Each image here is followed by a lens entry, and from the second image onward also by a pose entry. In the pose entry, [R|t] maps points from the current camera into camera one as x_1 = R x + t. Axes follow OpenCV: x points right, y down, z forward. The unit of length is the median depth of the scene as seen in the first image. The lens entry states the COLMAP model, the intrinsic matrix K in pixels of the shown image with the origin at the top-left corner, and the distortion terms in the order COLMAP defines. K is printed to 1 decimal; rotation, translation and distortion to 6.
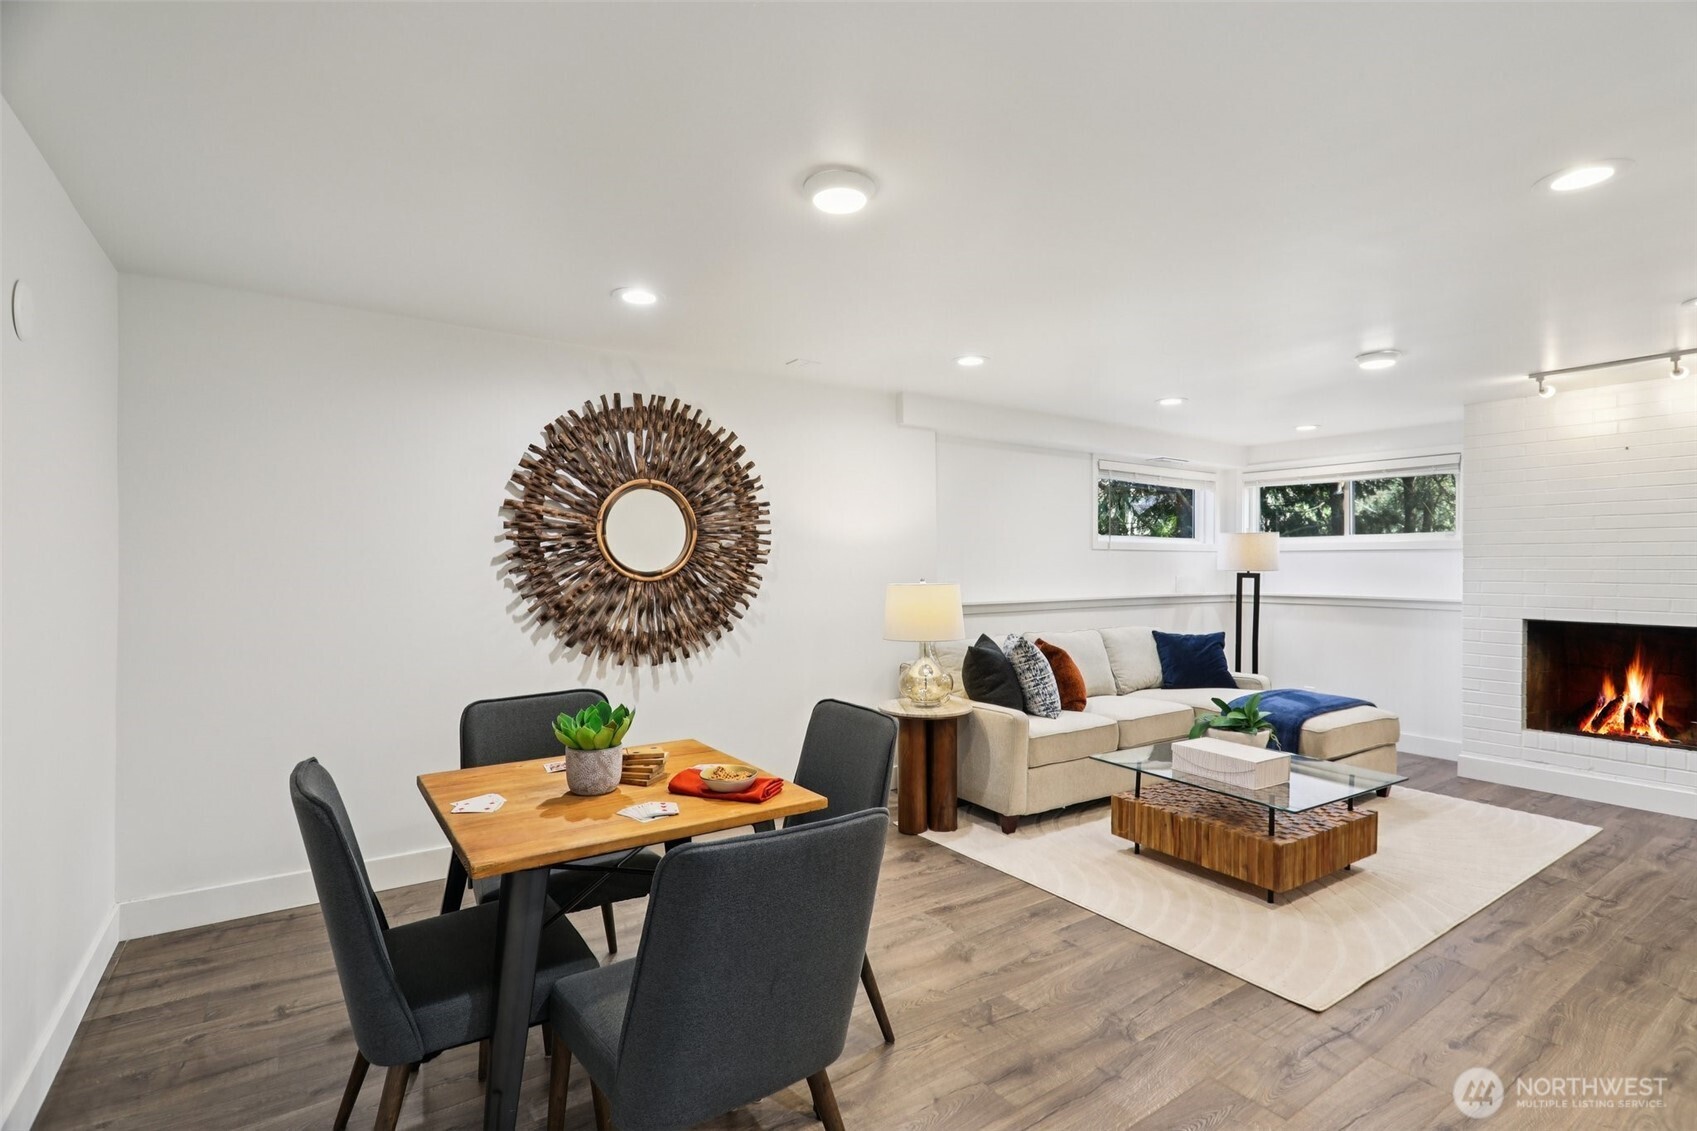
lens RADIAL K [[794.5, 0, 848.3], [0, 794.5, 573.6], [0, 0, 1]] dist [-0.003066, 0.000113]
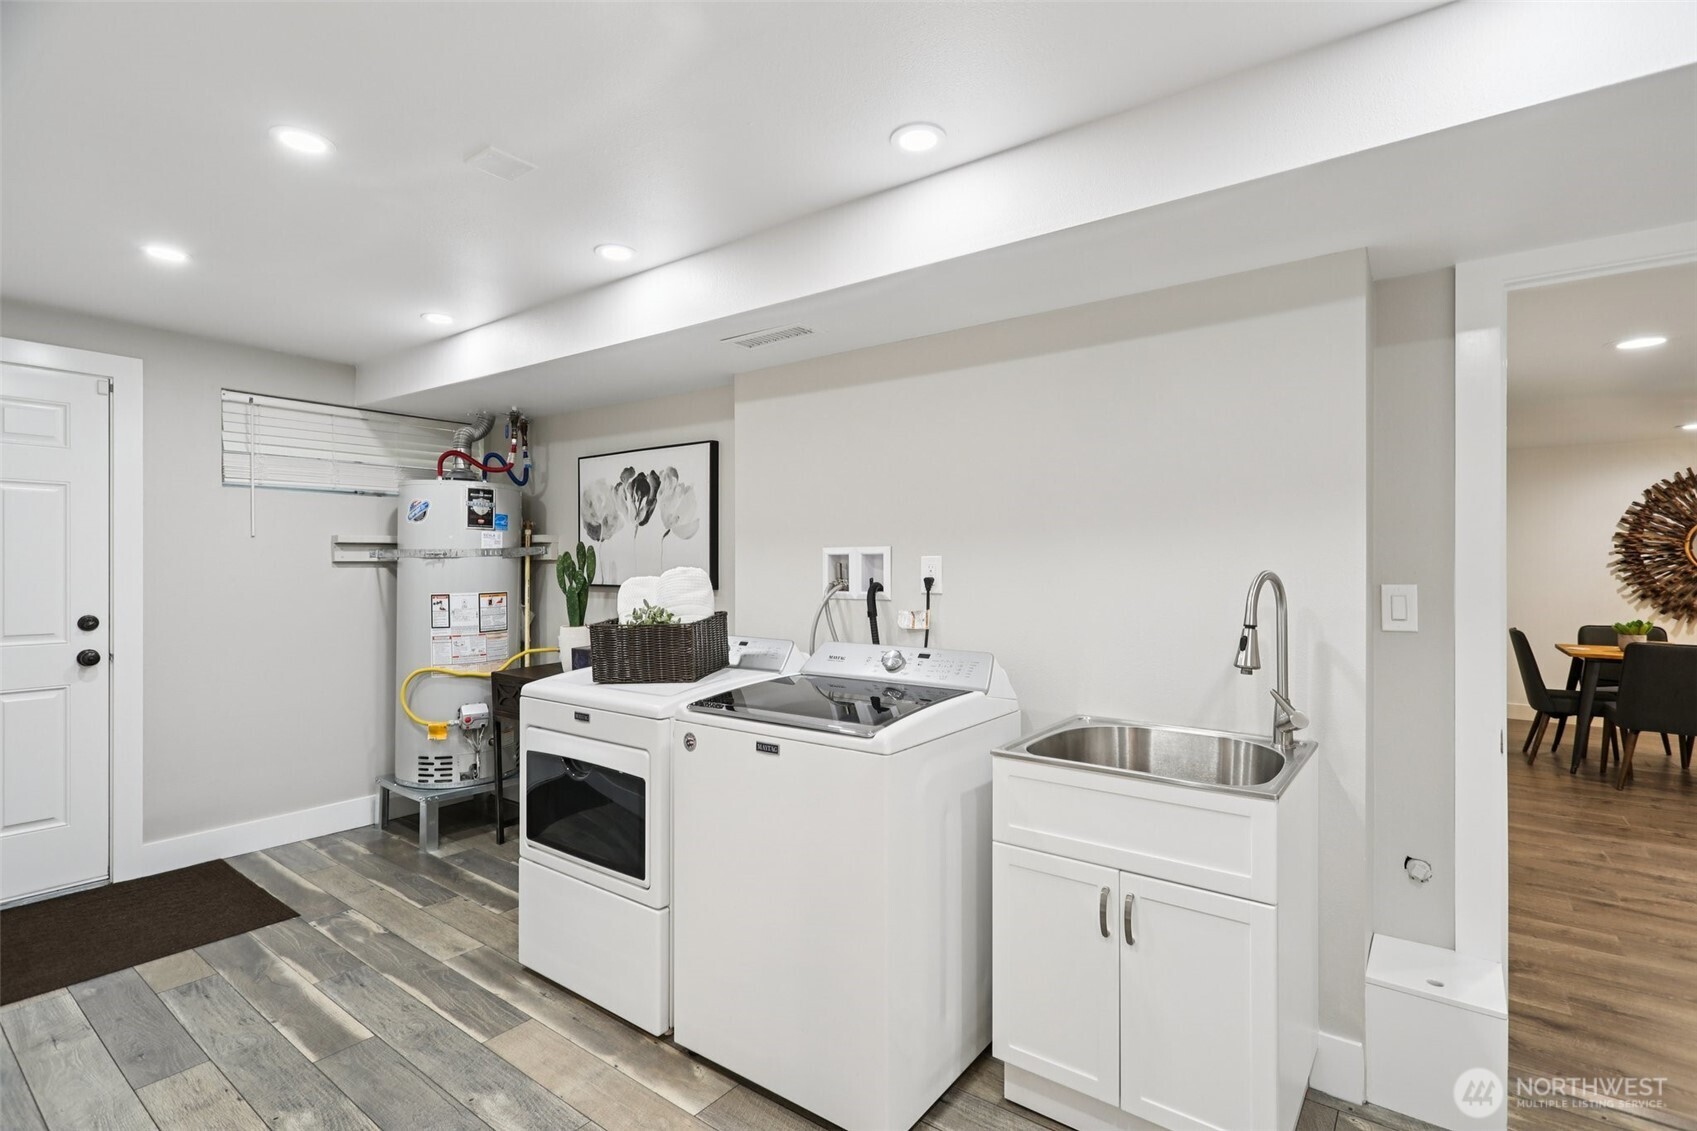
lens RADIAL K [[794.5, 0, 847.7], [0, 794.5, 565.4], [0, 0, 1]] dist [-0.003066, 0.000113]
pose [[0.324847, 0.005383, -0.945751, 0.728636], [-0.000433, 0.999985, 0.005543, -0.024229], [0.945766, -0.001391, 0.324845, -1.289839]]
